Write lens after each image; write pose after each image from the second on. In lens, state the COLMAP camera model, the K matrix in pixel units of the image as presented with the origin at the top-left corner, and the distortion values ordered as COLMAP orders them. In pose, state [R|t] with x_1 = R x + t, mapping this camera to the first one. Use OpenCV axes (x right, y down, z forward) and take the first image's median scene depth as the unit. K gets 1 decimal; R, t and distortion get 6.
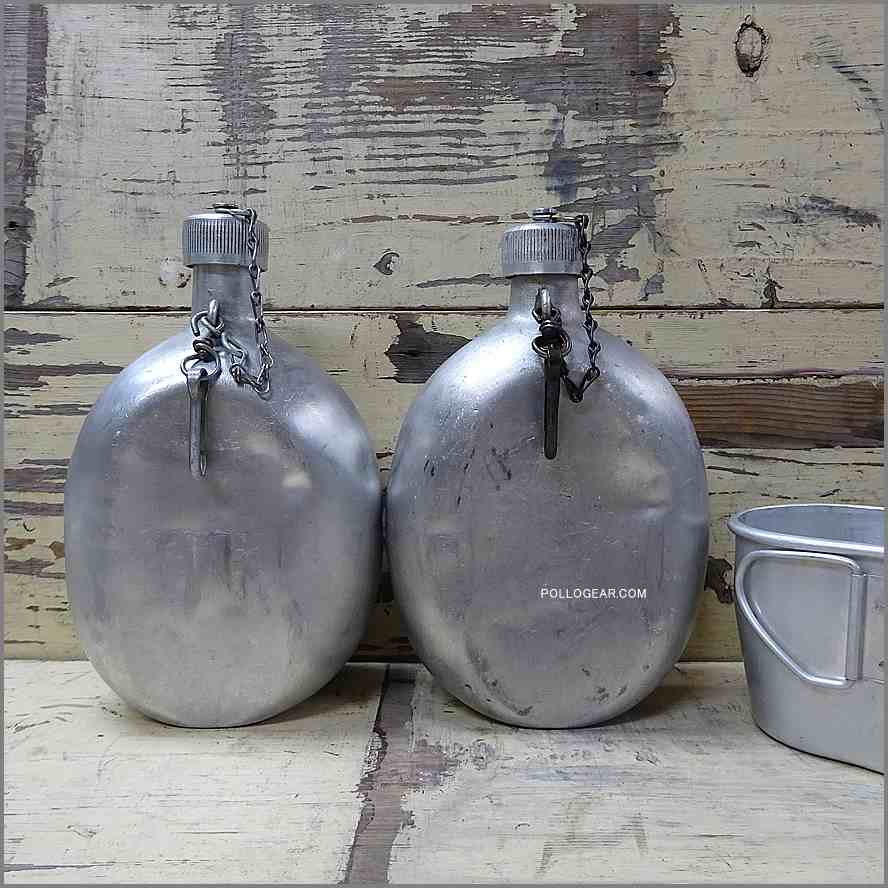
lens RADIAL K [[861.9, 0, 443.9], [0, 861.9, 443.9], [0, 0, 1]] dist [-0.005958, 0.000000]
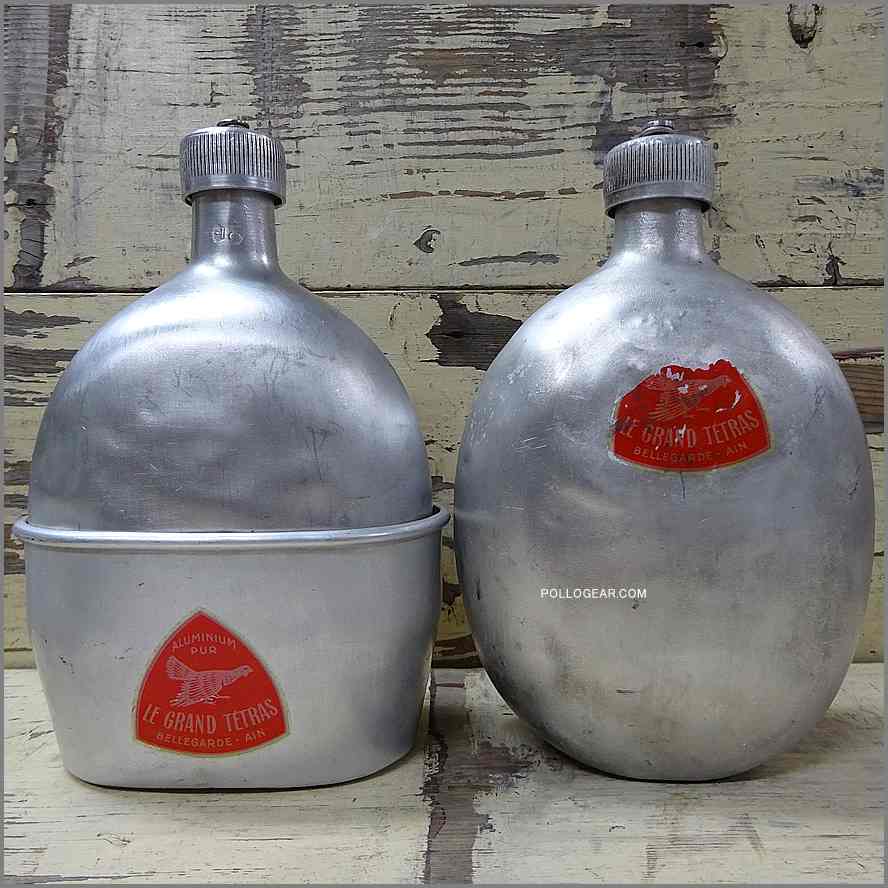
lens RADIAL K [[861.9, 0, 444.0], [0, 861.9, 444.2], [0, 0, 1]] dist [-0.005958, 0.000000]
pose [[0.999936, -0.006519, 0.009237, -0.058707], [0.006977, 0.998705, -0.050387, 0.061477], [-0.008896, 0.050448, 0.998687, 0.067149]]
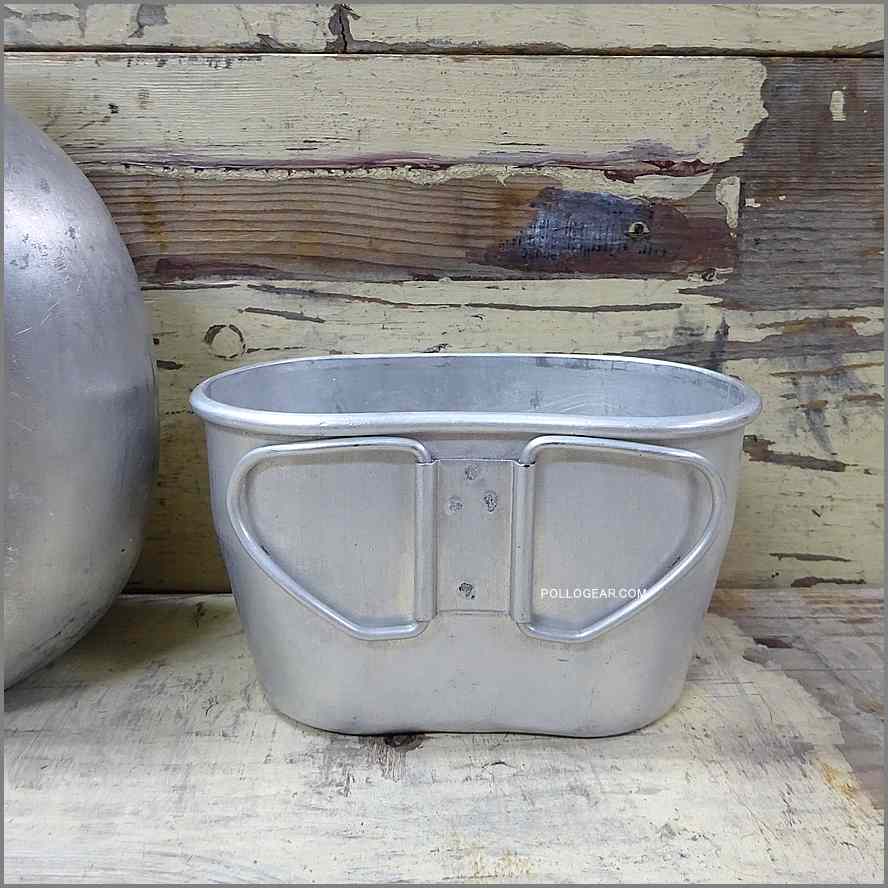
lens RADIAL K [[861.9, 0, 446.3], [0, 861.9, 446.1], [0, 0, 1]] dist [-0.005958, 0.000000]
pose [[0.999367, -0.001548, 0.035540, 0.431732], [-0.004905, 0.983519, 0.180740, 0.010150], [-0.035234, -0.180800, 0.982889, 0.331032]]
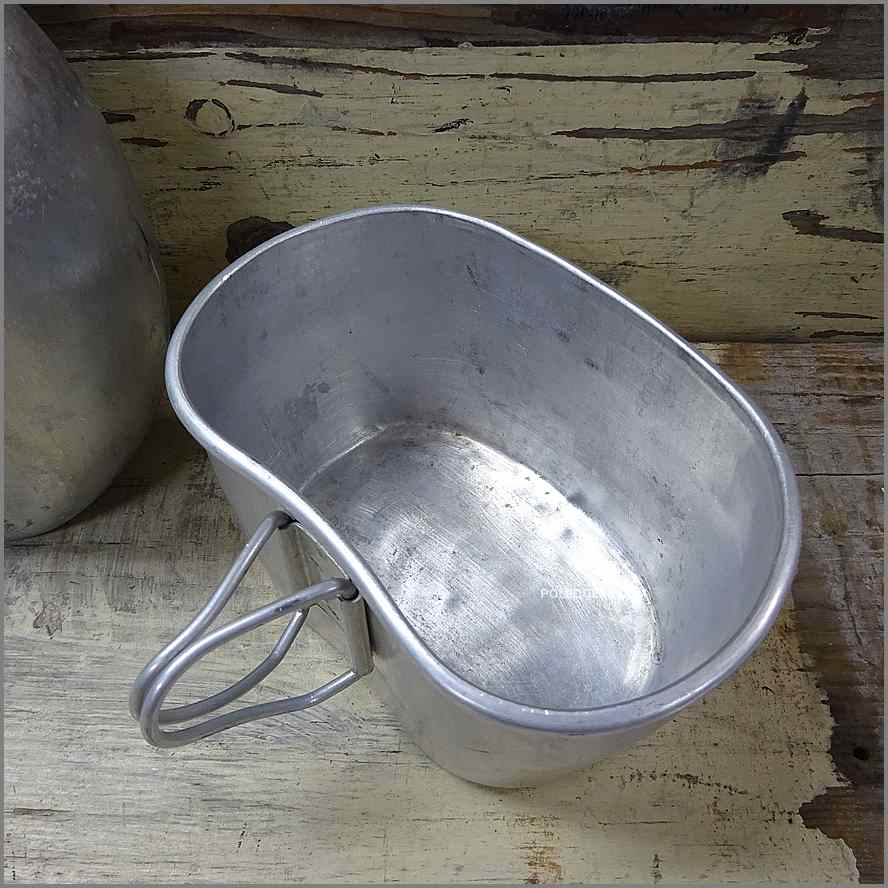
lens RADIAL K [[861.9, 0, 445.8], [0, 861.9, 445.9], [0, 0, 1]] dist [-0.005958, 0.000000]
pose [[0.999940, -0.002778, -0.010609, 0.446995], [0.009846, 0.653388, 0.756959, -0.233827], [0.004829, -0.757018, 0.653376, 0.463140]]
